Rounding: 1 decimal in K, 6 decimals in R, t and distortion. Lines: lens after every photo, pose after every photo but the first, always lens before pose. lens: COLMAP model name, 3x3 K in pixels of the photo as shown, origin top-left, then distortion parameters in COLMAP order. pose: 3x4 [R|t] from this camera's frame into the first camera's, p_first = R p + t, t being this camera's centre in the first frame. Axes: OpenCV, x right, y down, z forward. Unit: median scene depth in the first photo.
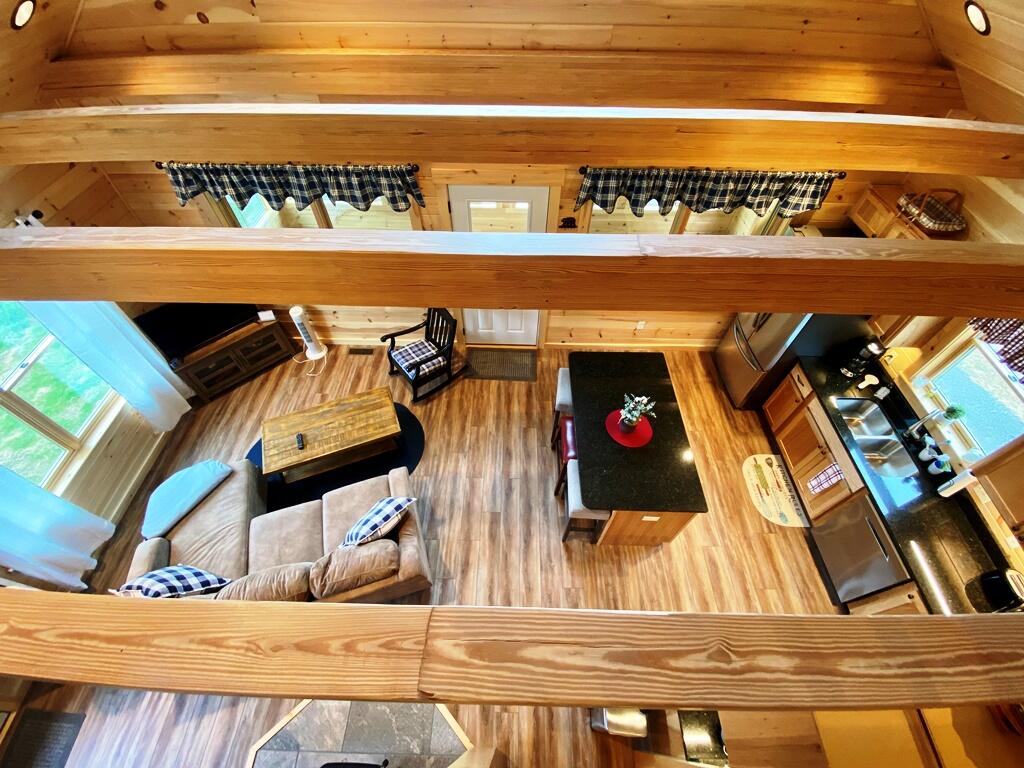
lens RADIAL K [[417.1, 0, 512.9], [0, 417.1, 388.4], [0, 0, 1]] dist [0.004405, -0.013101]
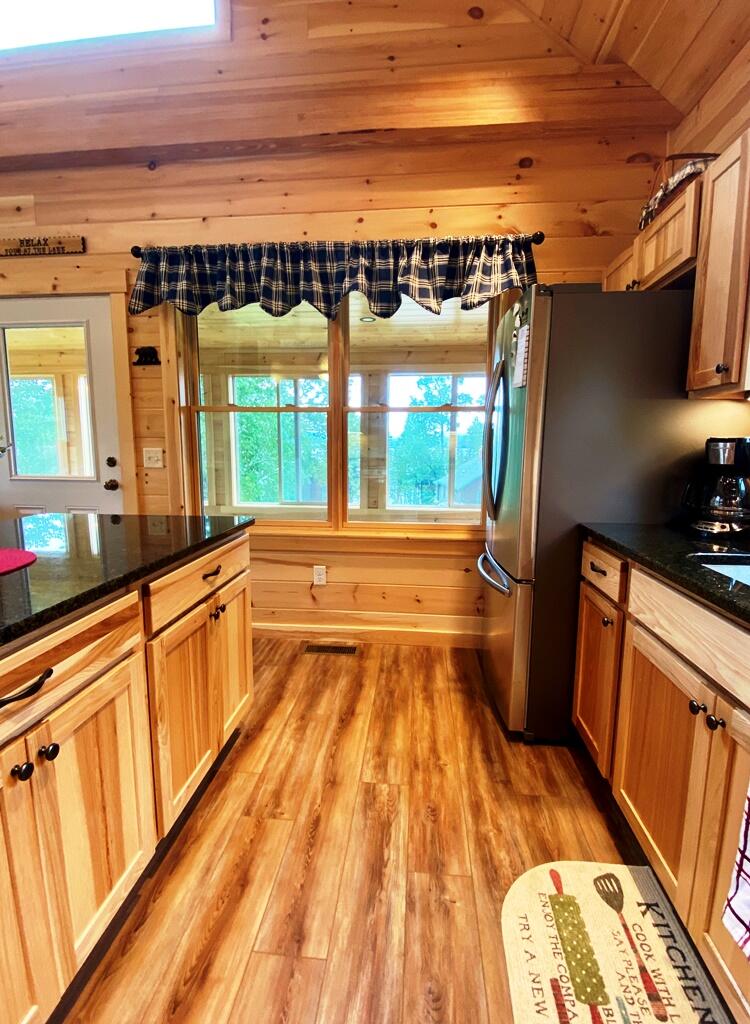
lens RADIAL K [[452.9, 0, 373.5], [0, 452.9, 514.2], [0, 0, 1]] dist [0.000575, -0.010083]
pose [[0.997135, 0.012552, -0.074595, 0.519508], [-0.060336, 0.726748, -0.684250, 0.221770], [0.045624, 0.686790, 0.725423, 0.671017]]
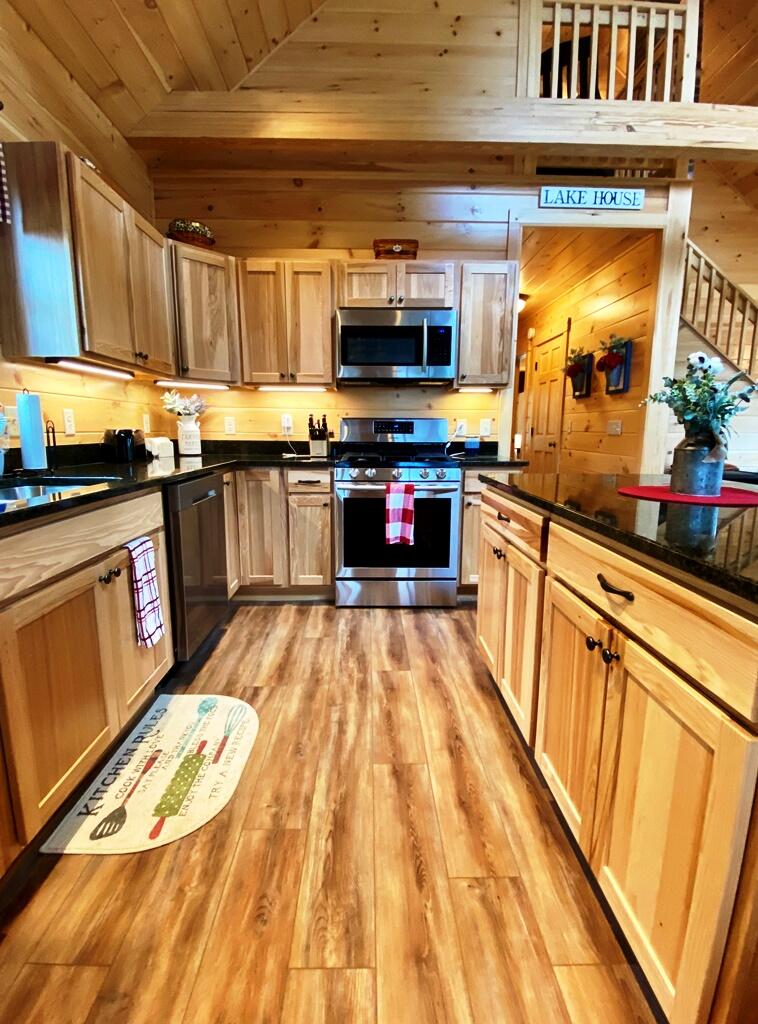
lens RADIAL K [[417.1, 0, 361.2], [0, 417.1, 506.0], [0, 0, 1]] dist [0.004405, -0.013101]
pose [[-0.999792, -0.010890, -0.017217, 0.494880], [-0.020295, 0.458753, 0.888332, -0.149624], [-0.001775, 0.888497, -0.458879, 0.992058]]
